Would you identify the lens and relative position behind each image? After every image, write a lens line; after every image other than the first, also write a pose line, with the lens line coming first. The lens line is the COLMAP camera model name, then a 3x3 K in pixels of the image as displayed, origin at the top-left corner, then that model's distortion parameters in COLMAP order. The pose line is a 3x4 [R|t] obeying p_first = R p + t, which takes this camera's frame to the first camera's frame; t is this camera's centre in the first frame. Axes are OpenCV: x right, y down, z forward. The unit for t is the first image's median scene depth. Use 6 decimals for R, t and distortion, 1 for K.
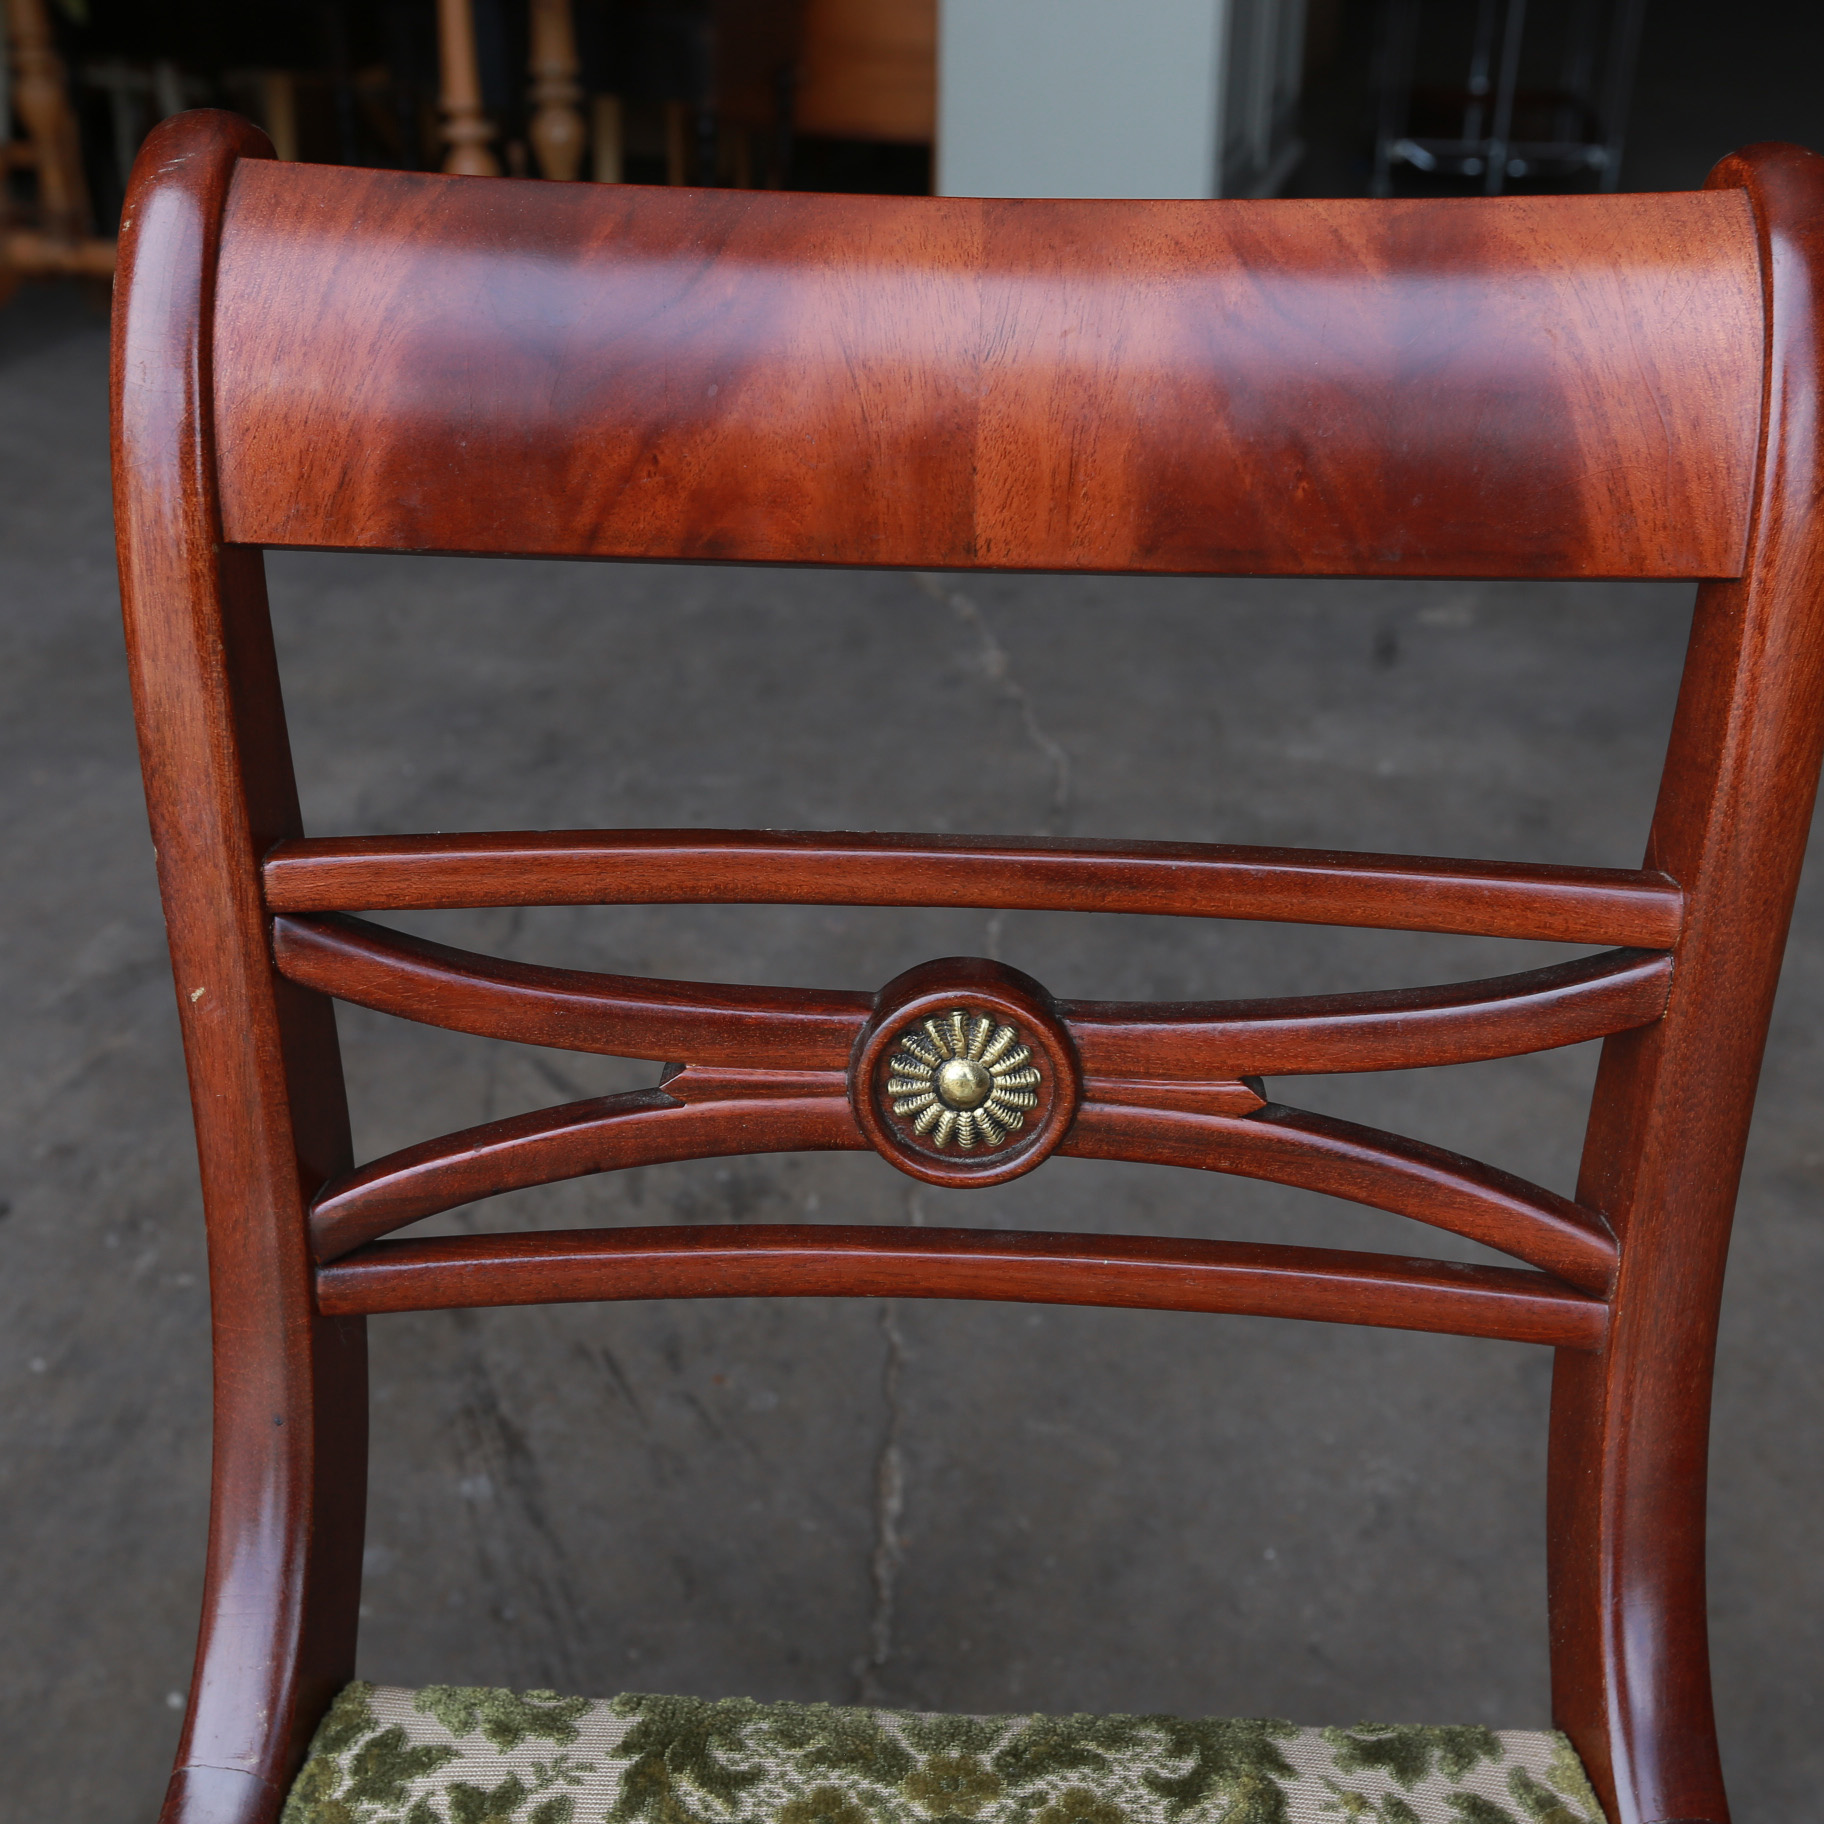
lens RADIAL K [[2327.4, 0, 912.0], [0, 2327.4, 912.0], [0, 0, 1]] dist [0.004204, 0.032514]
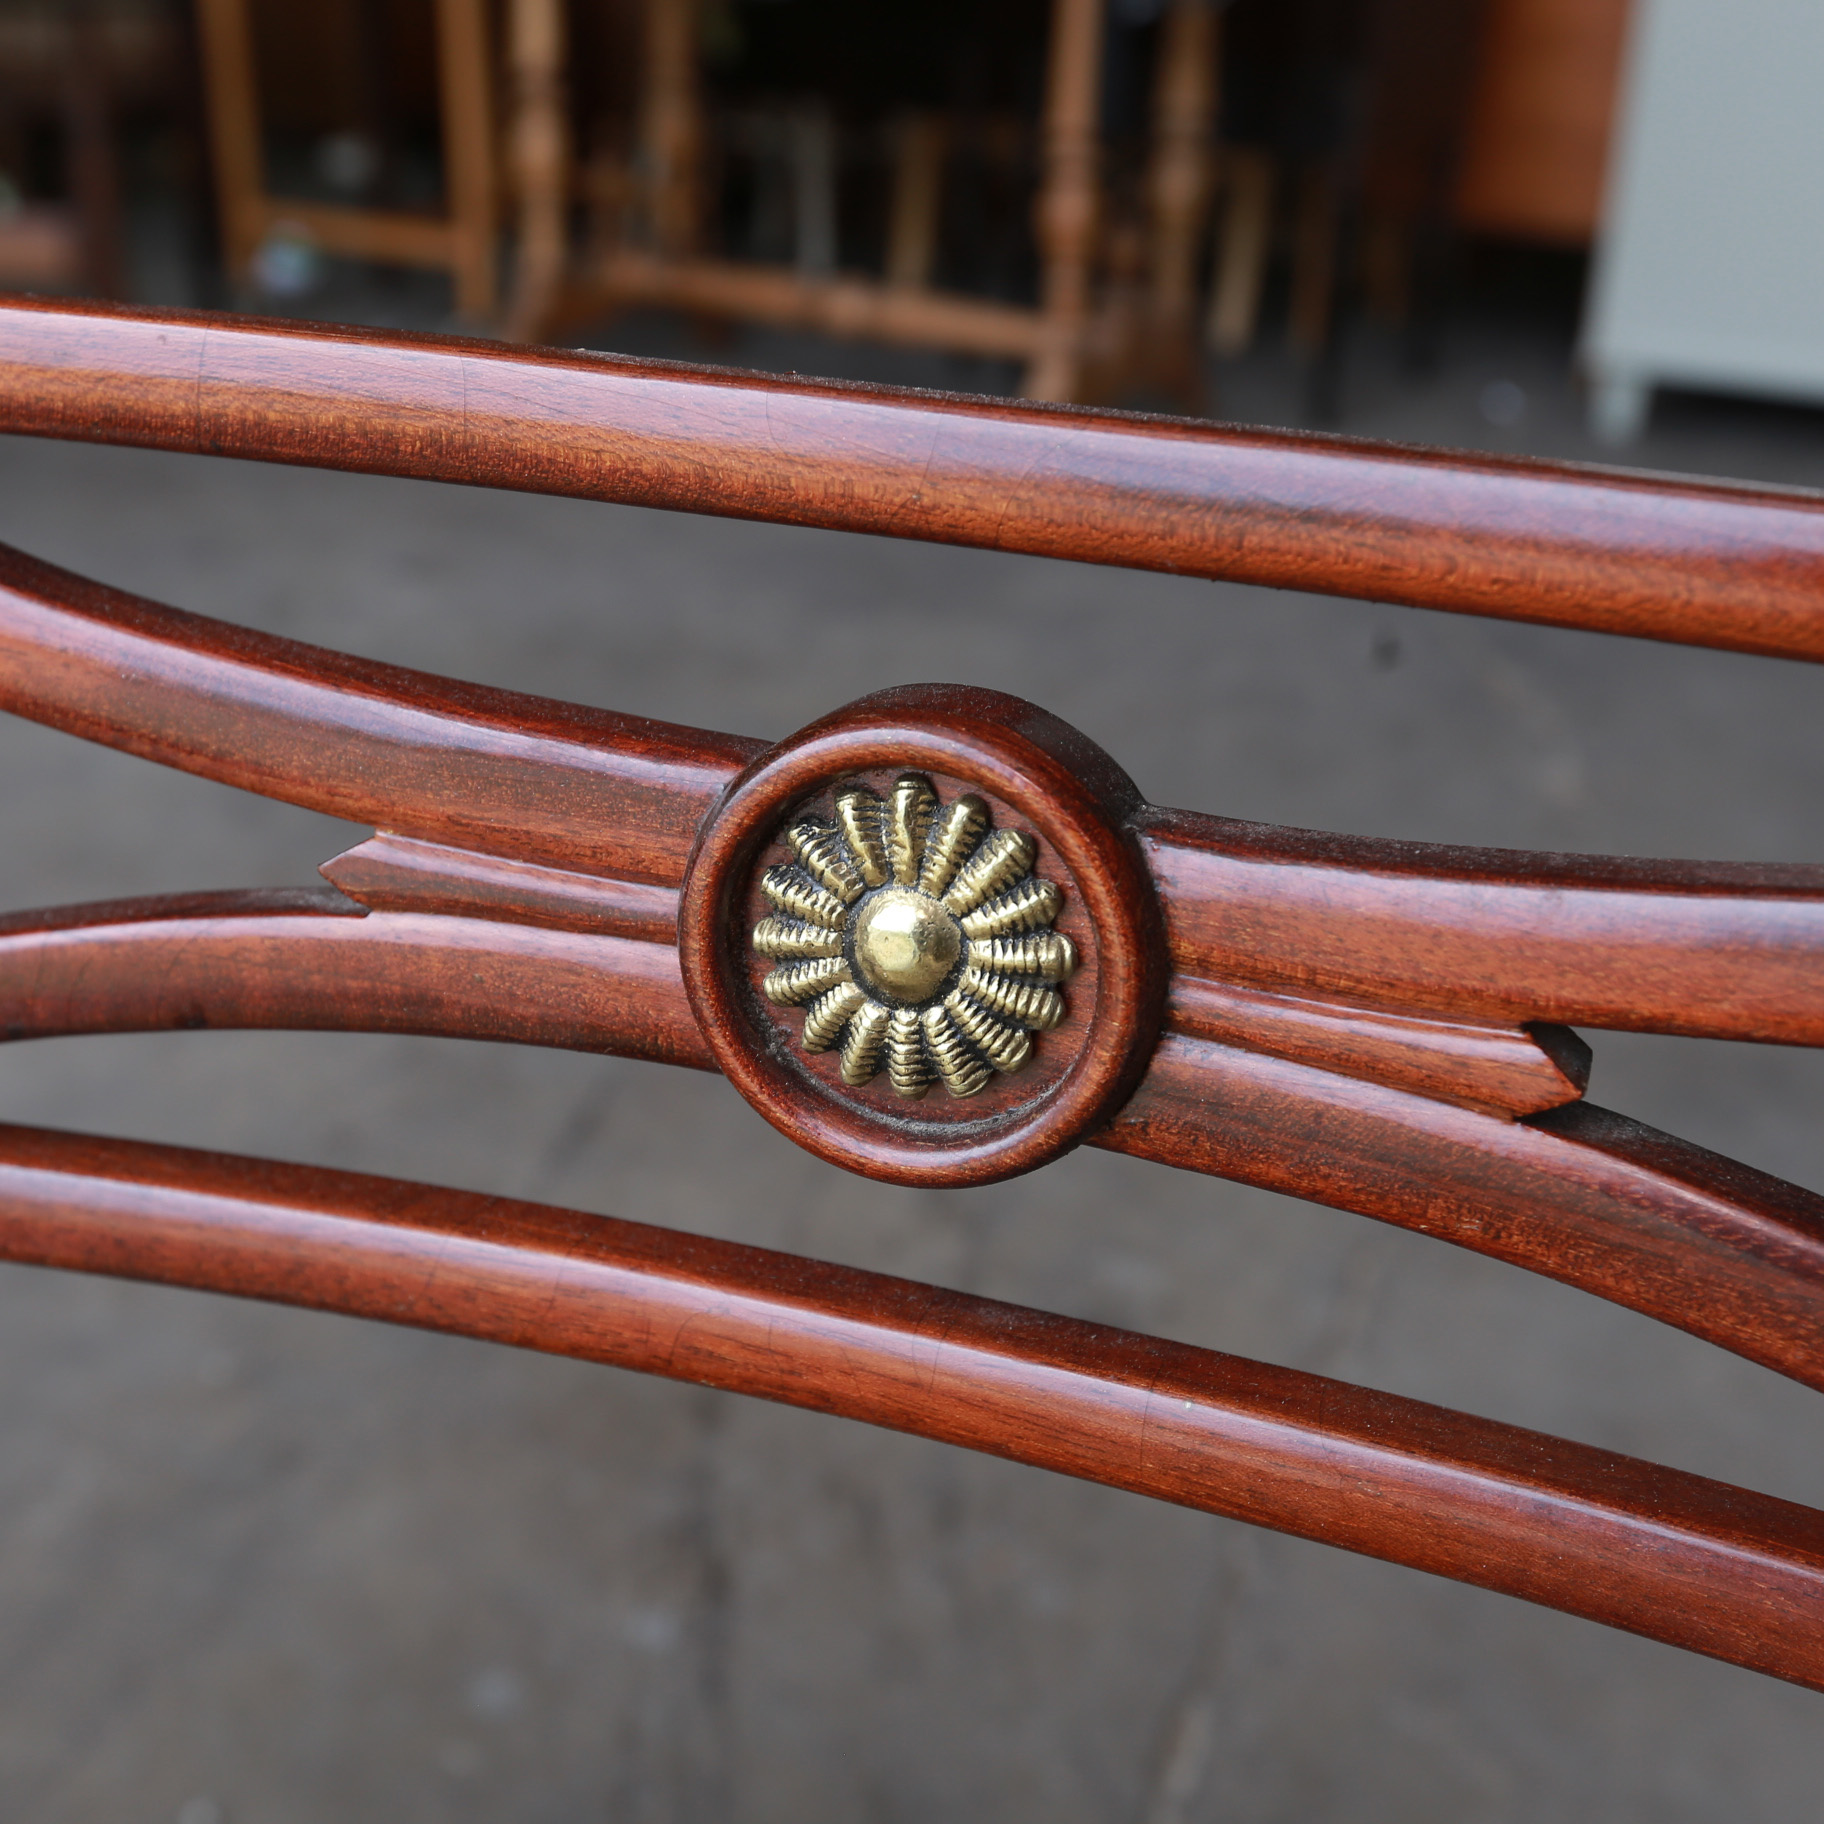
lens RADIAL K [[2327.4, 0, 912.0], [0, 2327.4, 912.0], [0, 0, 1]] dist [0.004204, 0.032514]
pose [[0.957104, 0.139918, -0.253724, 0.137741], [-0.159248, 0.985580, -0.057211, 0.092587], [0.242060, 0.095162, 0.965583, 0.554851]]
